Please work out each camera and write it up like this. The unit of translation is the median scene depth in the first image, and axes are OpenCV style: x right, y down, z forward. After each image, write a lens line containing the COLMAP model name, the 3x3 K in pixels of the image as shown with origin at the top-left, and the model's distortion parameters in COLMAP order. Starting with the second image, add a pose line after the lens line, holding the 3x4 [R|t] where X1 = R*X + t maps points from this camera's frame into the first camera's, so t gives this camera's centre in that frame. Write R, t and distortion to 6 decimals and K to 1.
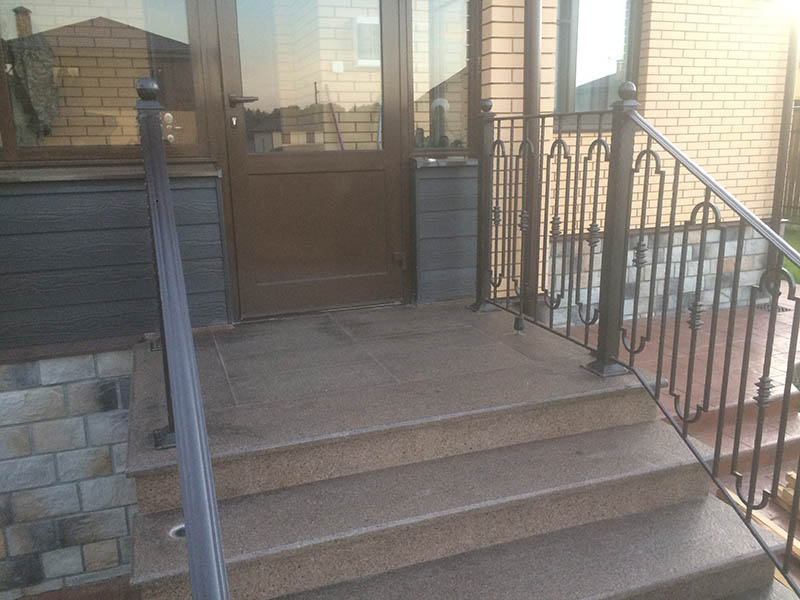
lens RADIAL K [[684.5, 0, 400.0], [0, 684.5, 301.0], [0, 0, 1]] dist [0.080774, -0.099787]
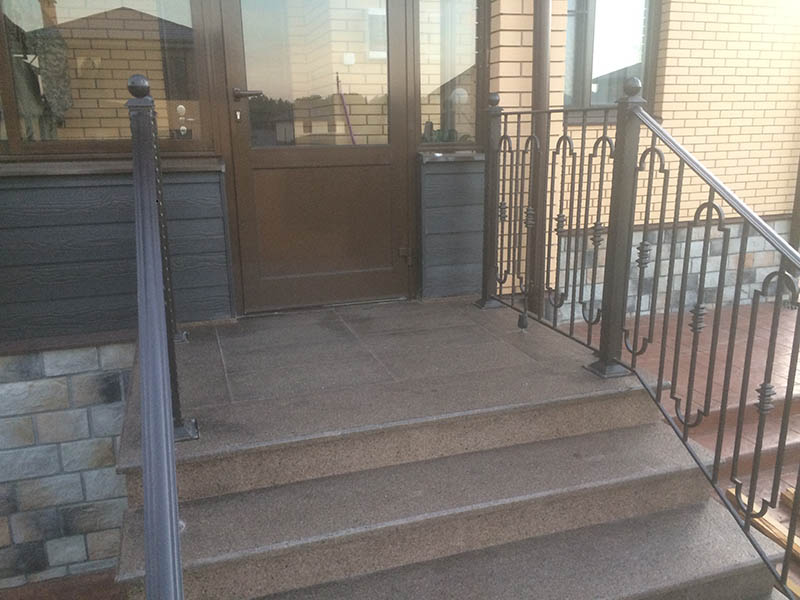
lens RADIAL K [[684.5, 0, 399.6], [0, 684.5, 300.0], [0, 0, 1]] dist [0.080774, -0.099787]
pose [[0.999488, 0.011678, -0.029803, 0.026172], [-0.011323, 0.999863, 0.012040, -0.008119], [0.029940, -0.011696, 0.999483, 0.008624]]
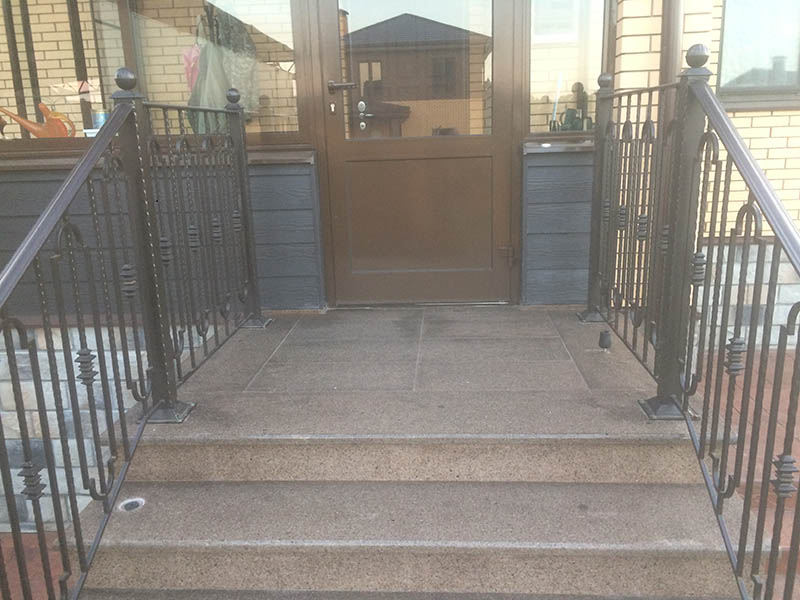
lens RADIAL K [[684.5, 0, 401.0], [0, 684.5, 300.2], [0, 0, 1]] dist [0.080774, -0.099787]
pose [[0.916572, 0.086084, -0.390493, 0.278521], [-0.078275, 0.996285, 0.035903, -0.027489], [0.392133, -0.002342, 0.919906, 0.127268]]
